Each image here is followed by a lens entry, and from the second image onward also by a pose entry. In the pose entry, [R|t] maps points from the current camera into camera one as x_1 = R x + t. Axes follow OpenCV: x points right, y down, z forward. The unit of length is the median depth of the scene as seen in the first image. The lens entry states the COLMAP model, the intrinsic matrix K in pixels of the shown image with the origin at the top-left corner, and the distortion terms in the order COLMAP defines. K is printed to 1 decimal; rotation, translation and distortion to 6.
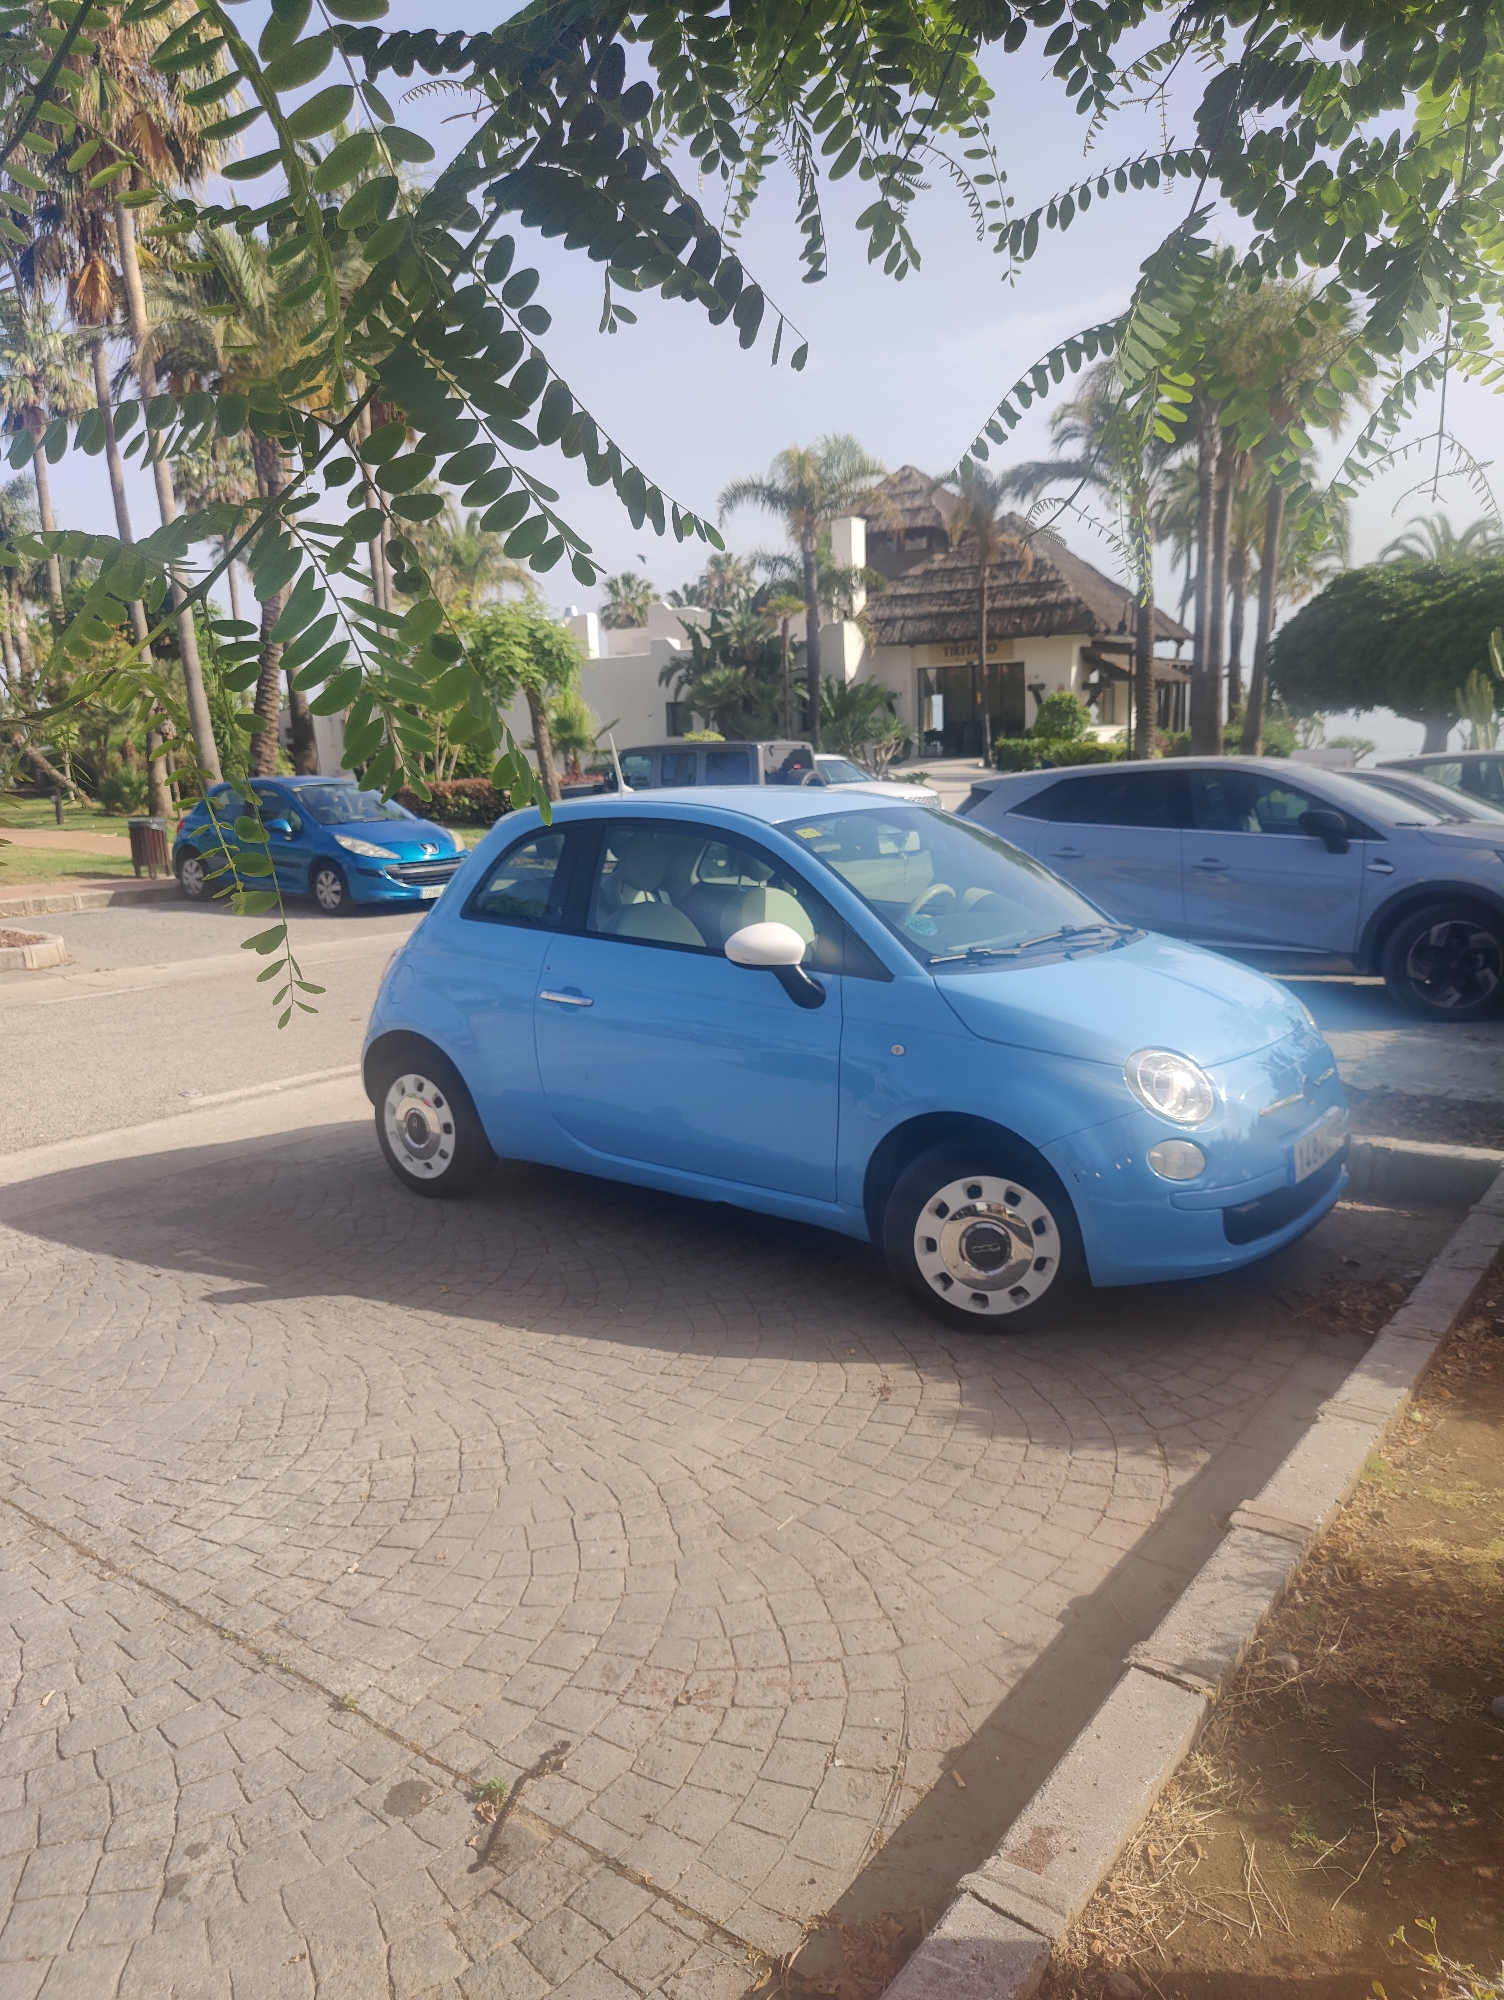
lens RADIAL K [[1336.2, 0, 750.1], [0, 1336.2, 986.8], [0, 0, 1]] dist [0.037475, -0.048469]
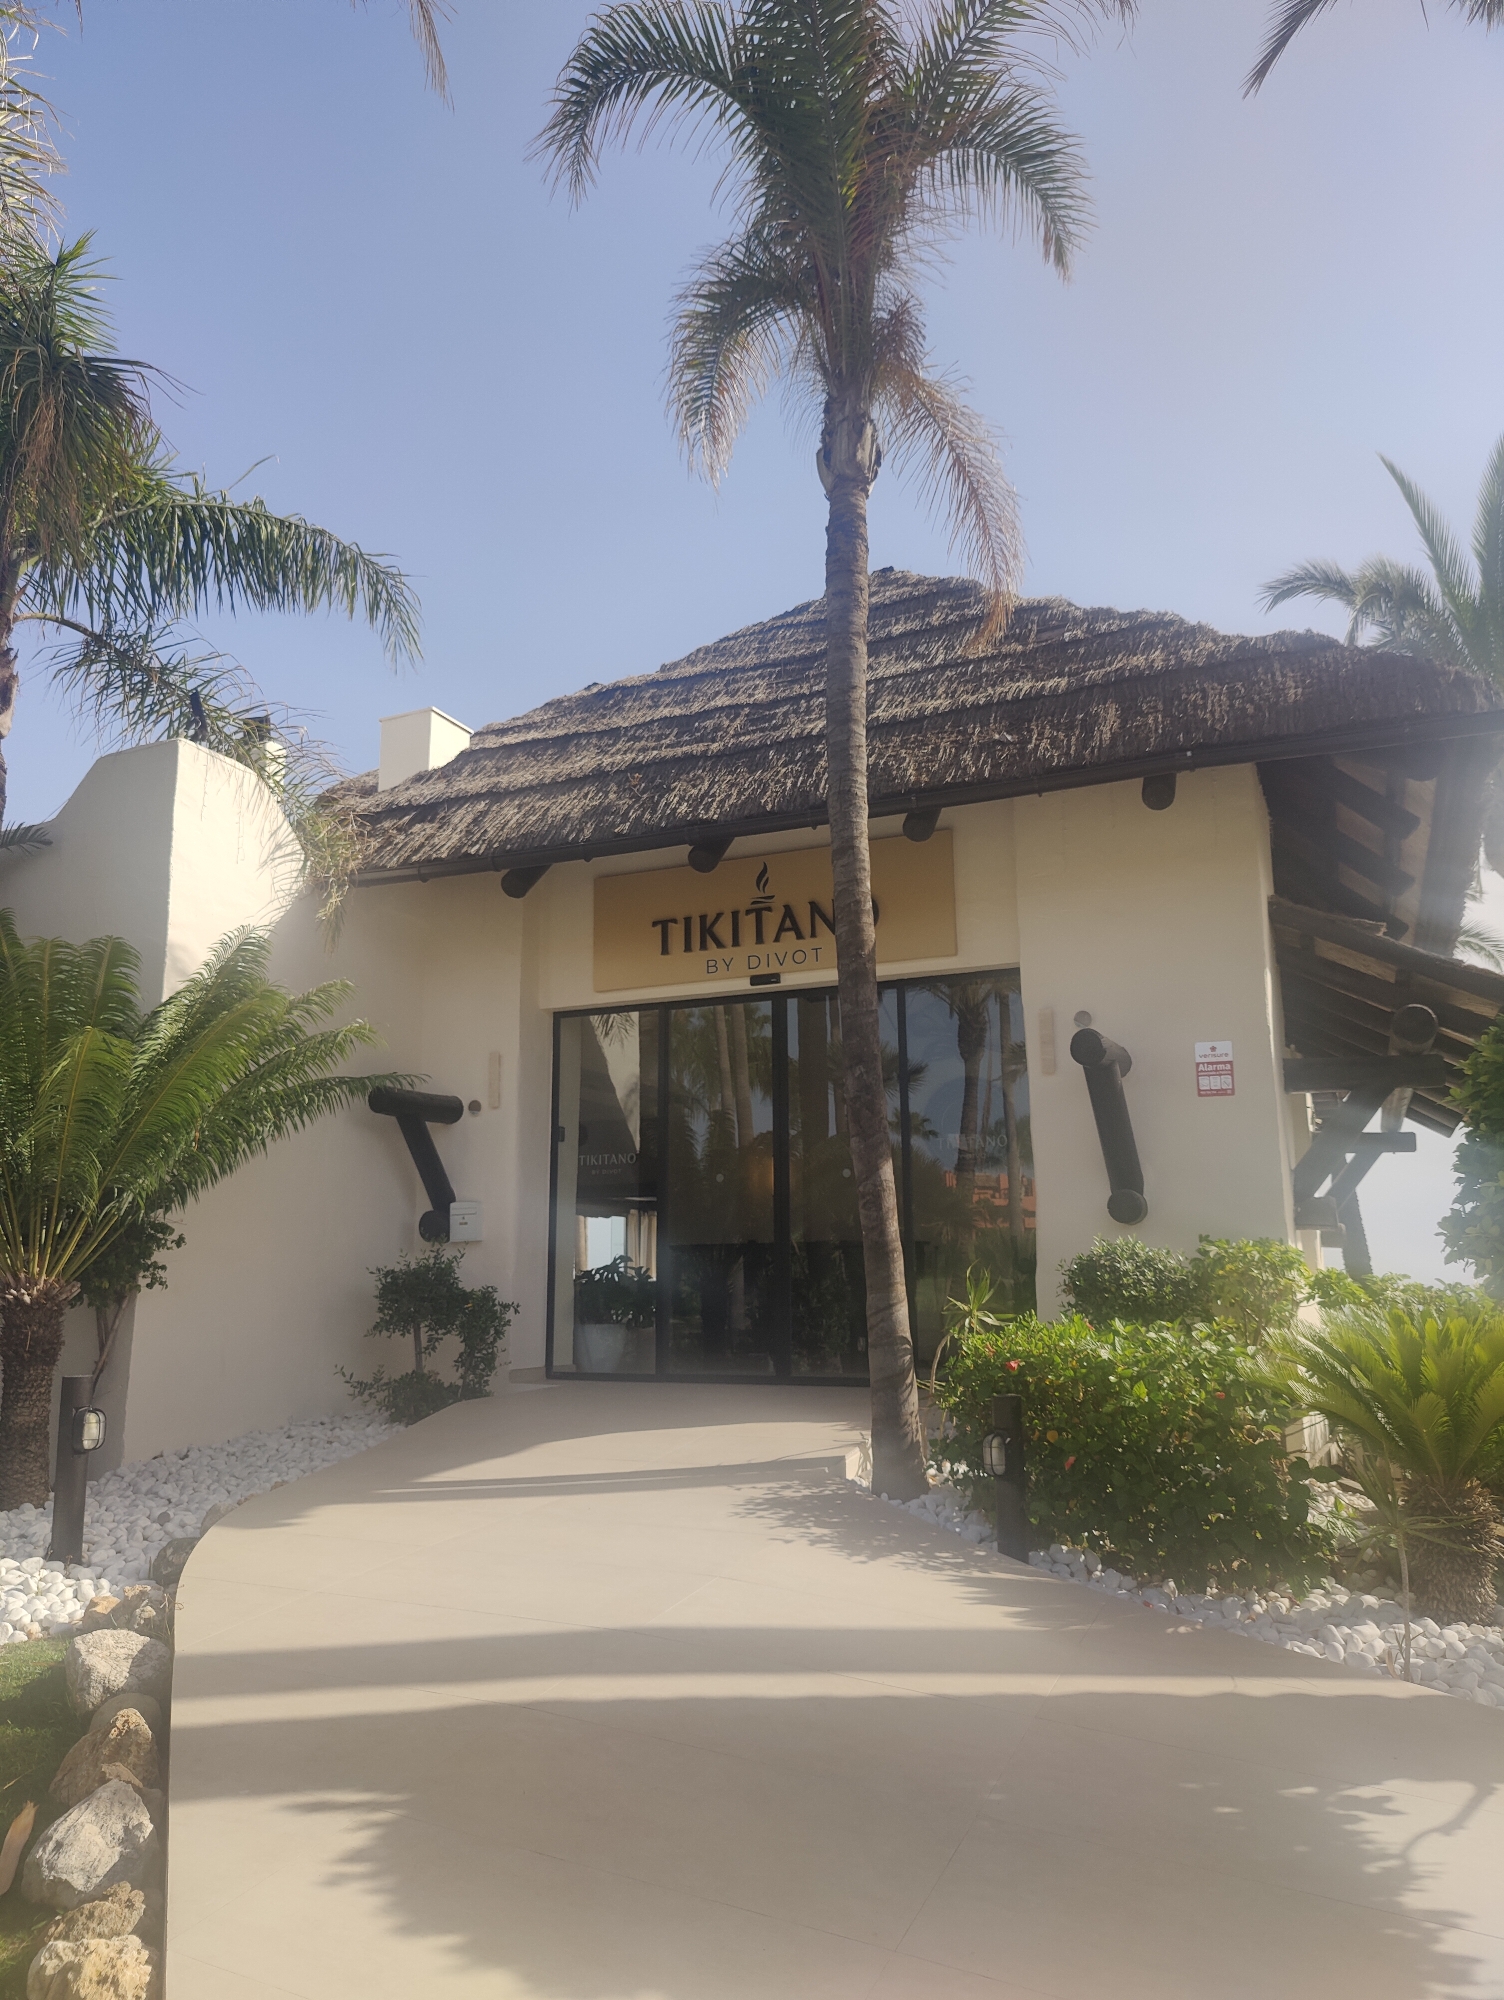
lens RADIAL K [[1365.8, 0, 743.0], [0, 1365.8, 999.4], [0, 0, 1]] dist [0.002412, 0.000583]
pose [[0.984937, 0.063363, 0.160888, 0.125502], [0.003439, 0.923080, -0.384593, -0.151154], [-0.172881, 0.379353, 0.908957, 0.806900]]
